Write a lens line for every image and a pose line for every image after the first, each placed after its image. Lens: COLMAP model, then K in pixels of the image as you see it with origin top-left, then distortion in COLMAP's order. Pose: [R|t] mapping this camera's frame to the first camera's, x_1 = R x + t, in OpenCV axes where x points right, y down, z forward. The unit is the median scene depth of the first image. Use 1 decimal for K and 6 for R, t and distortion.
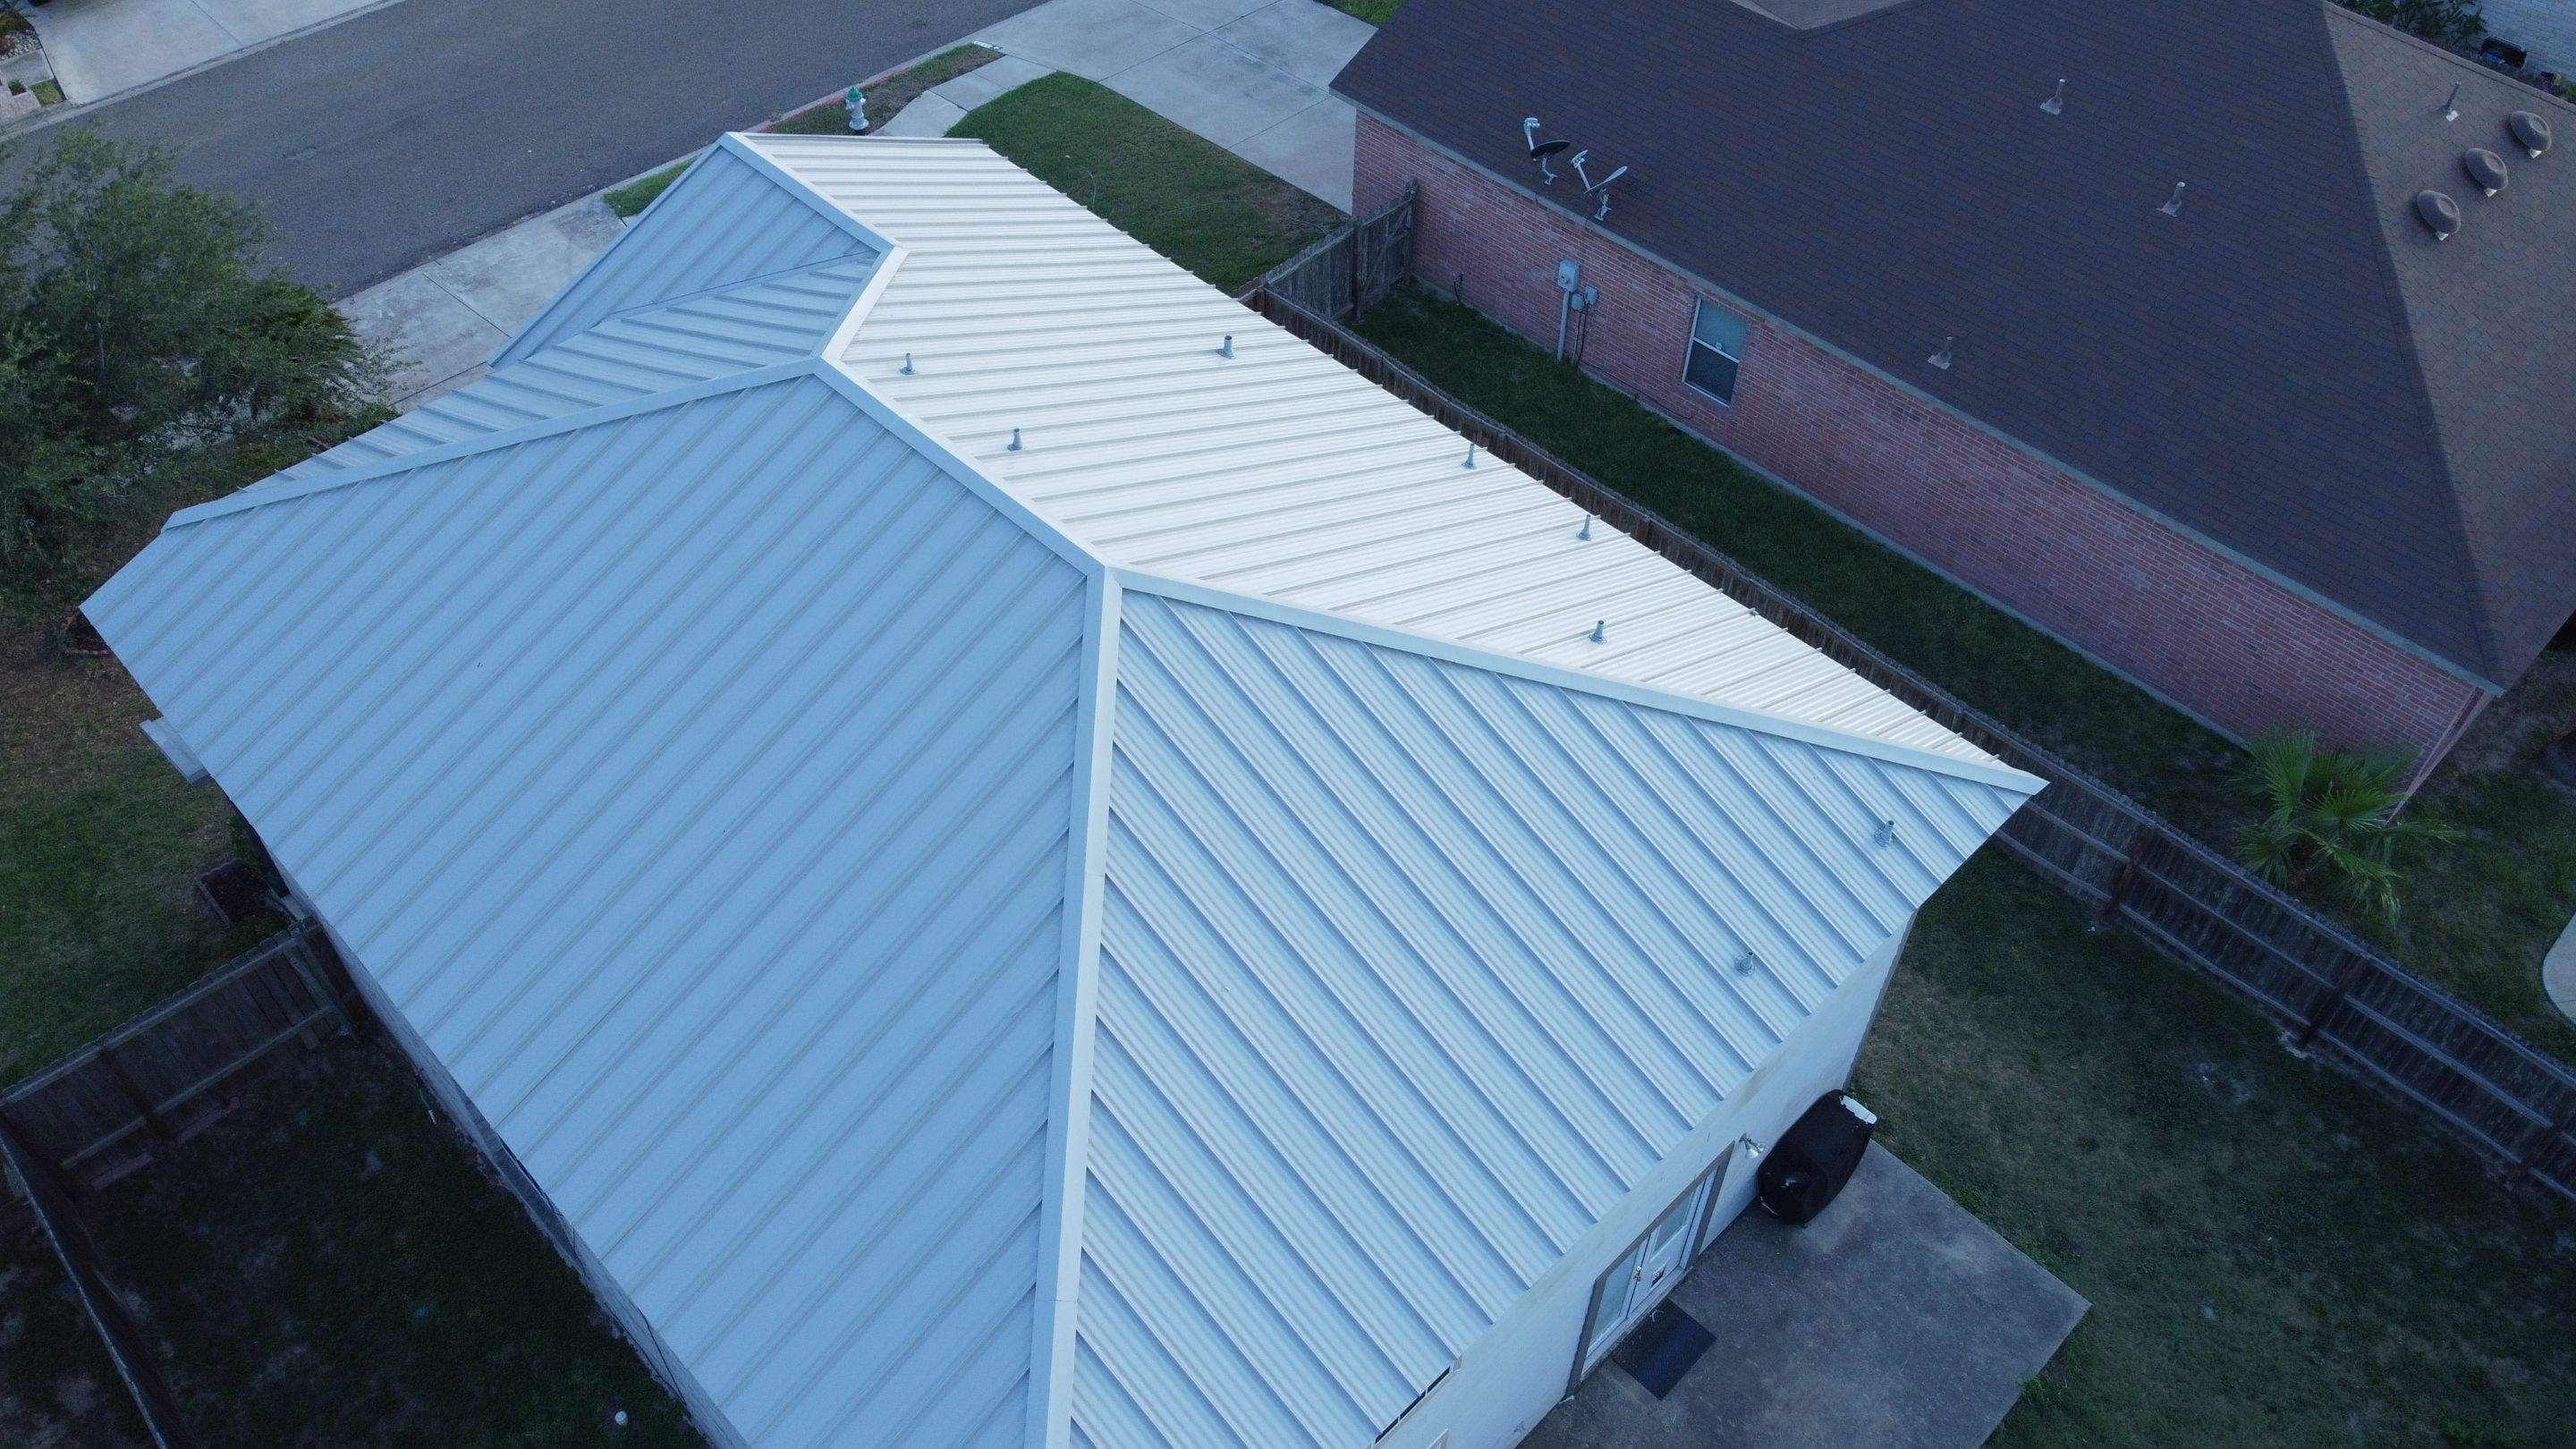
lens RADIAL K [[1948.2, 0, 1277.2], [0, 1948.2, 736.5], [0, 0, 1]] dist [0.001732, -0.008703]
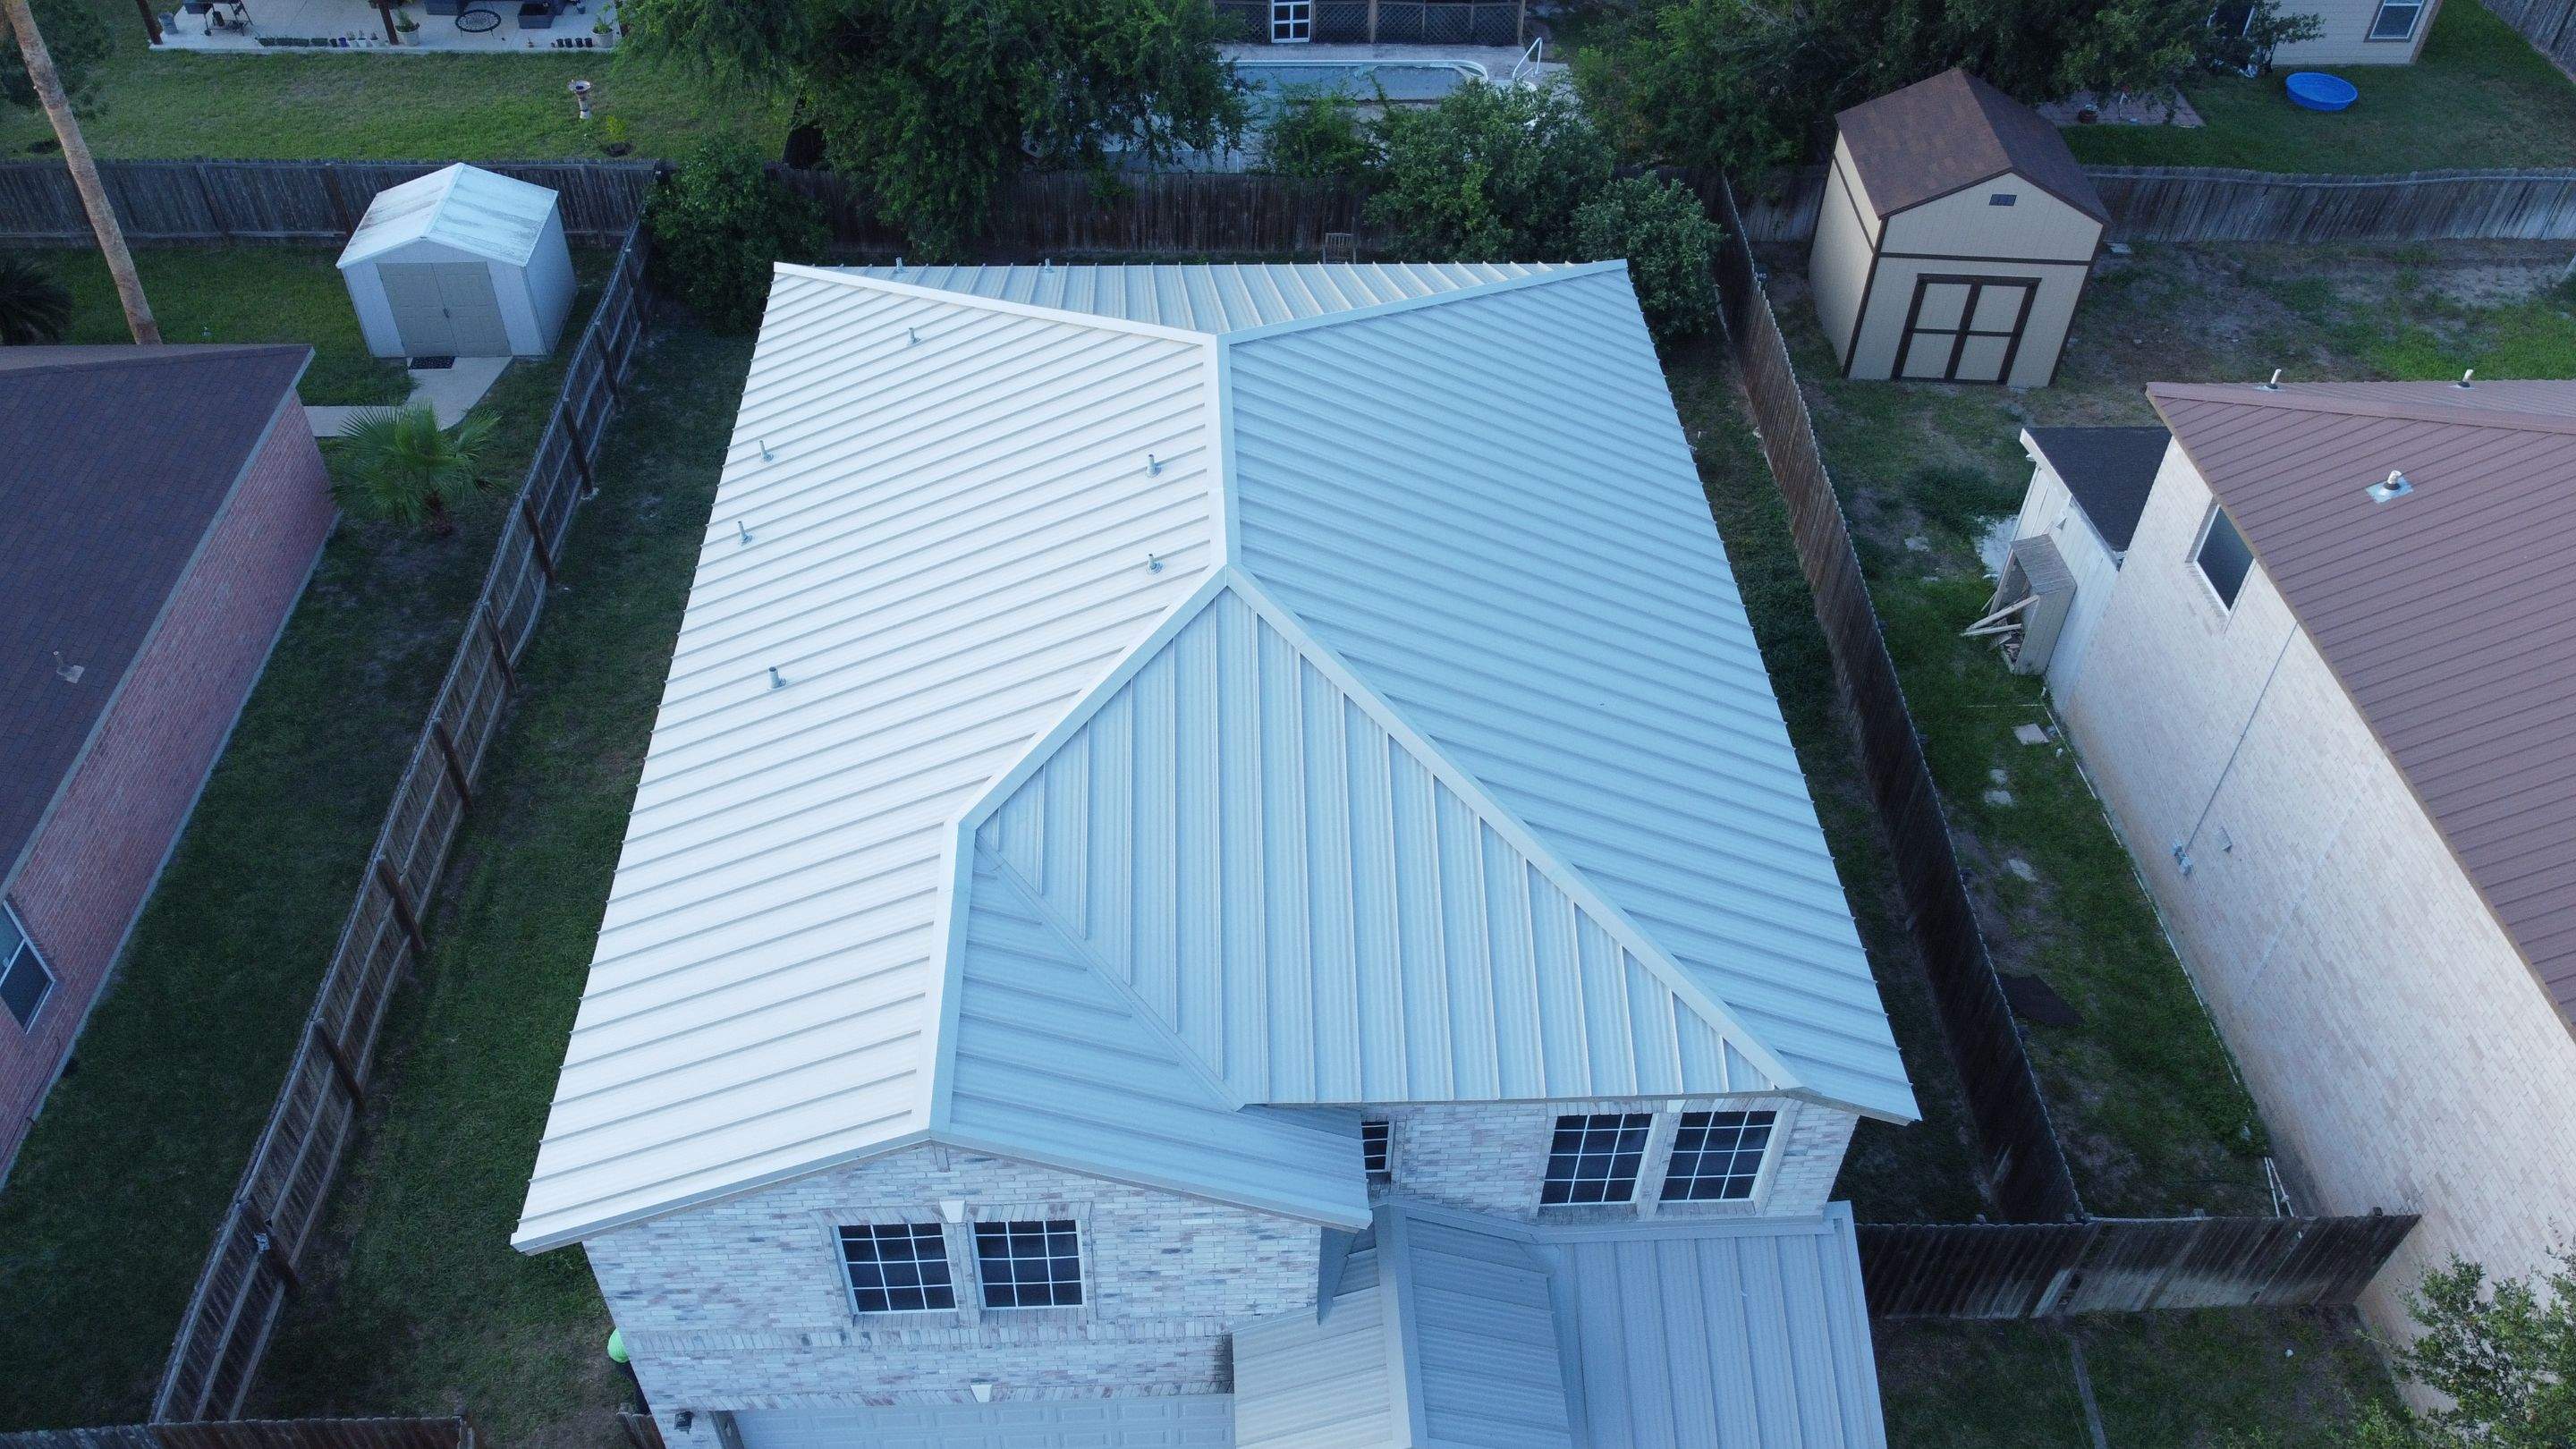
lens RADIAL K [[1948.2, 0, 1279.1], [0, 1948.2, 725.0], [0, 0, 1]] dist [0.001732, -0.008703]
pose [[-0.747438, -0.475075, 0.464370, -0.474394], [0.461677, 0.131169, 0.877296, -0.662090], [-0.477692, 0.870114, 0.121291, 0.573277]]
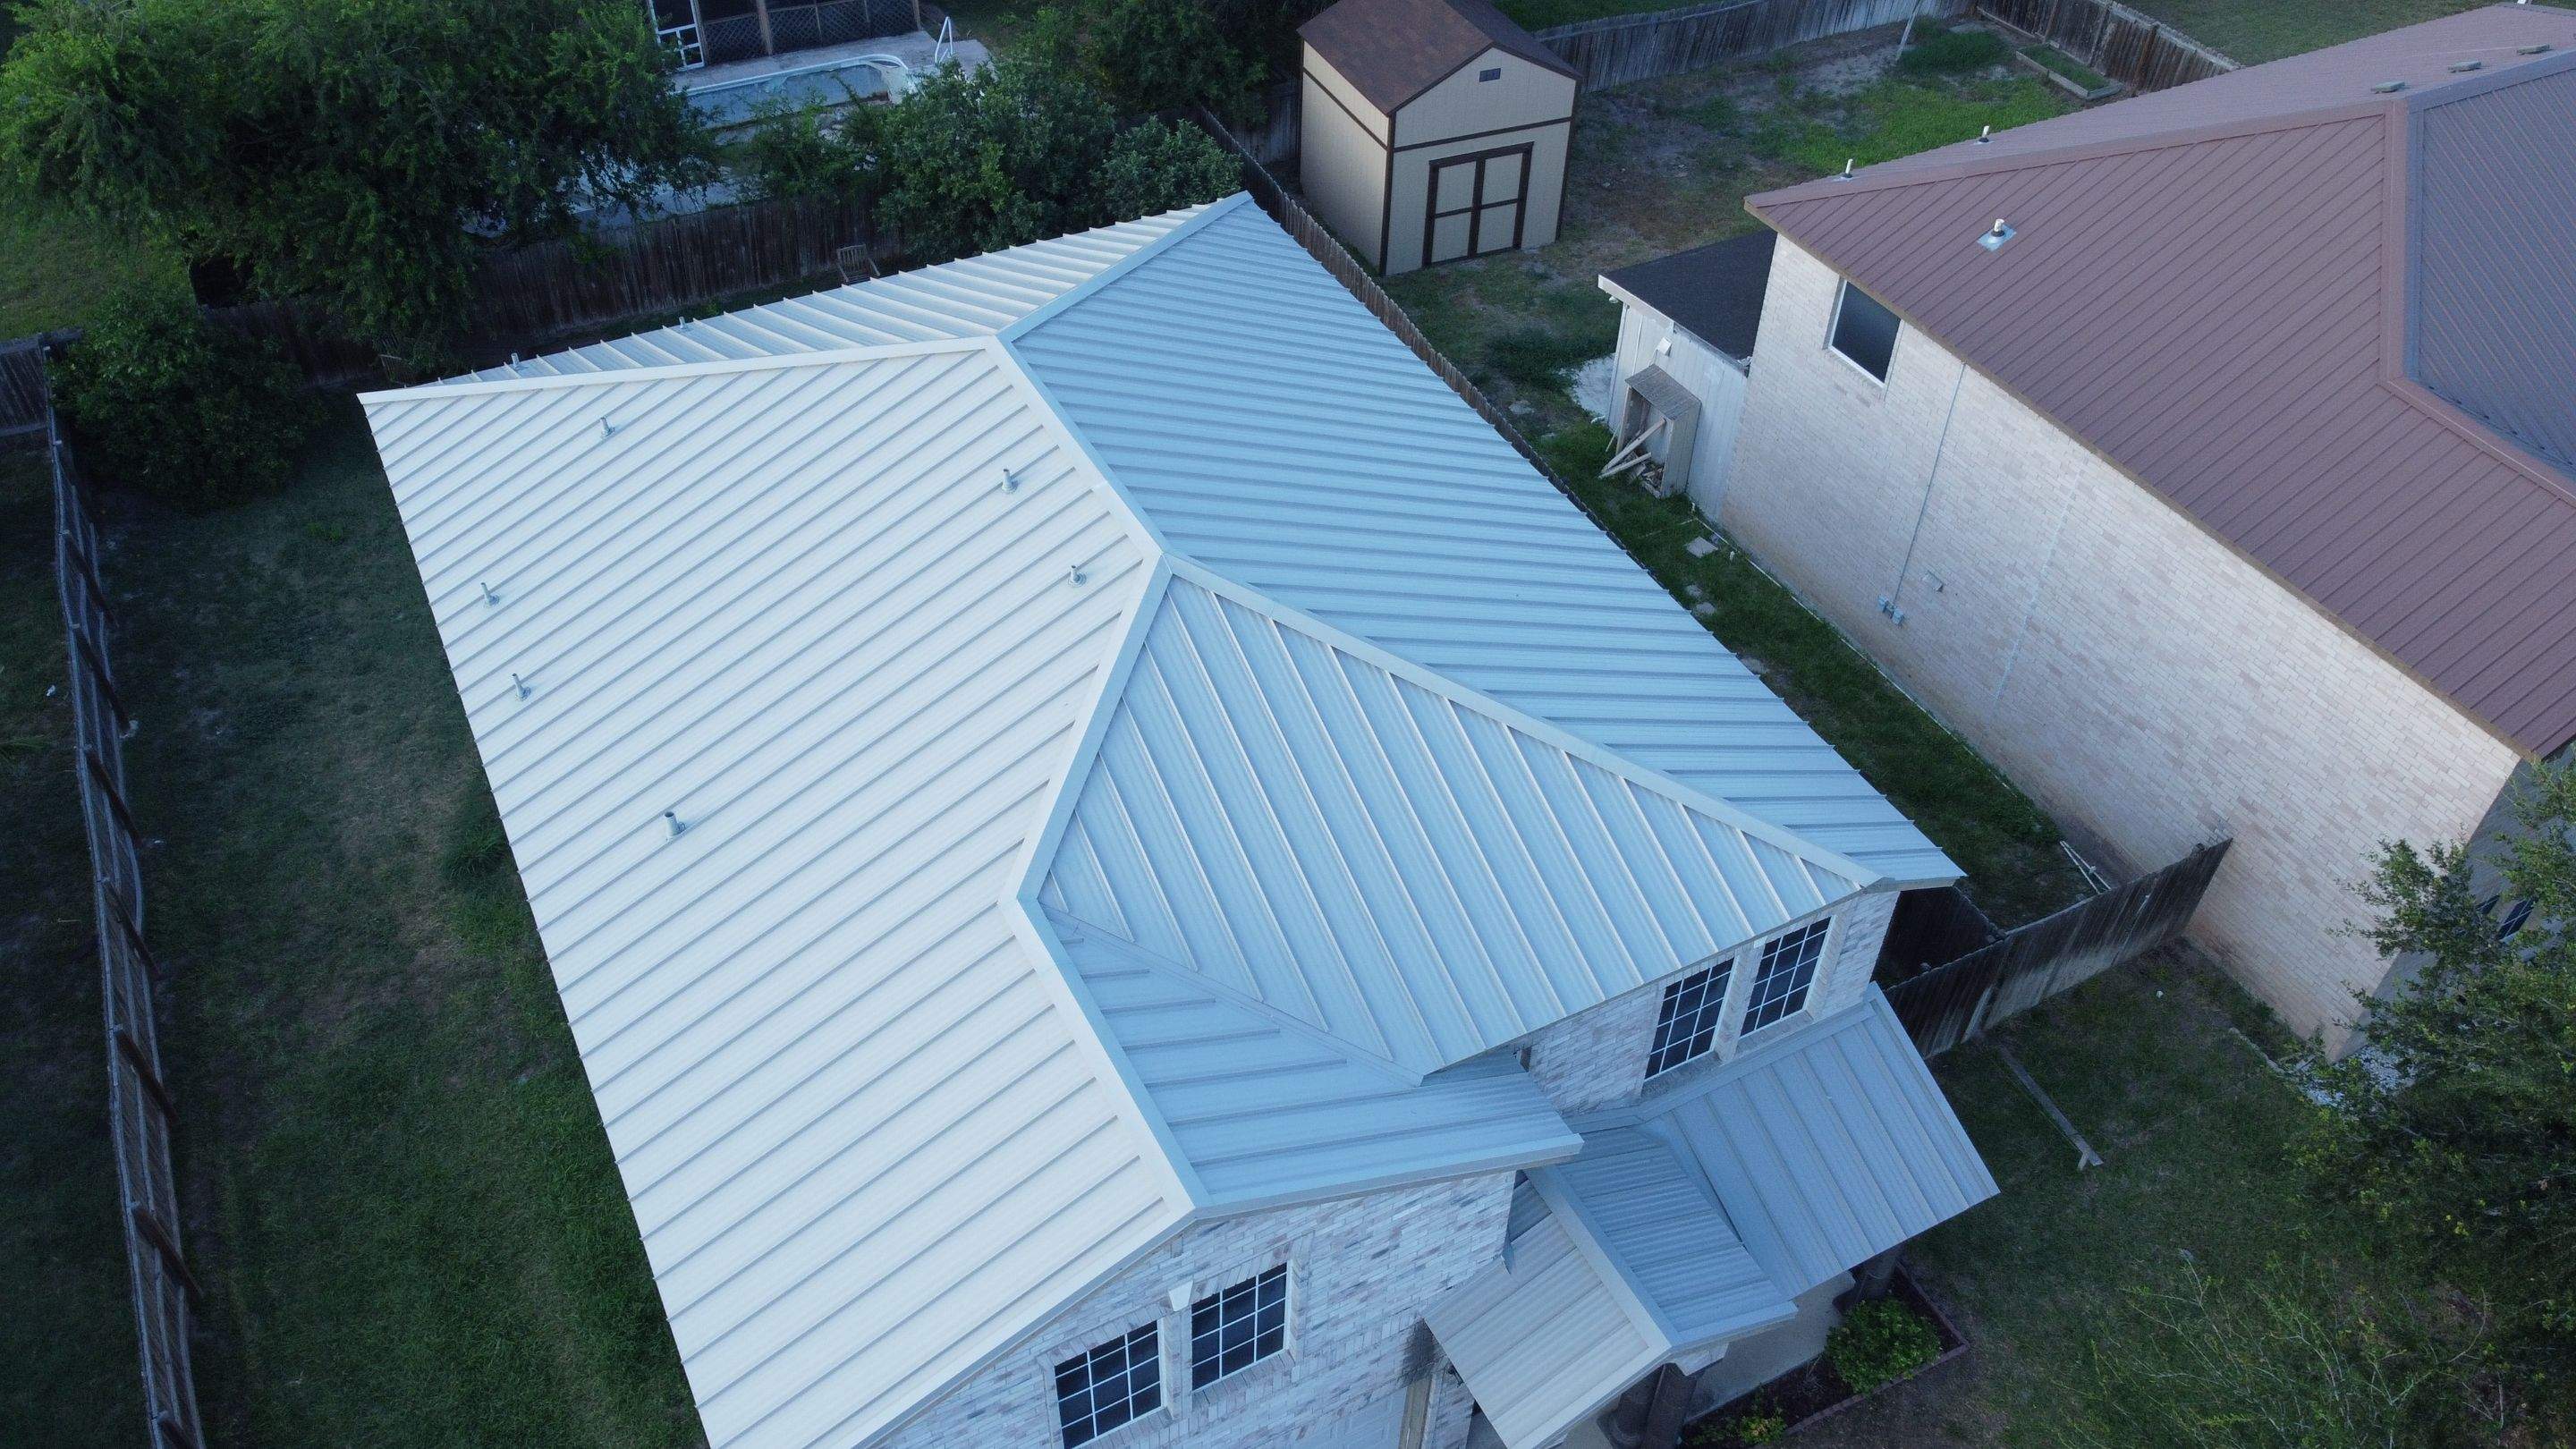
lens RADIAL K [[1948.2, 0, 1277.2], [0, 1948.2, 727.9], [0, 0, 1]] dist [0.001732, -0.008703]
pose [[-0.958151, -0.217136, 0.186543, -0.297928], [0.184349, 0.030505, 0.982387, -0.696927], [-0.219003, 0.975665, 0.010800, 0.651033]]
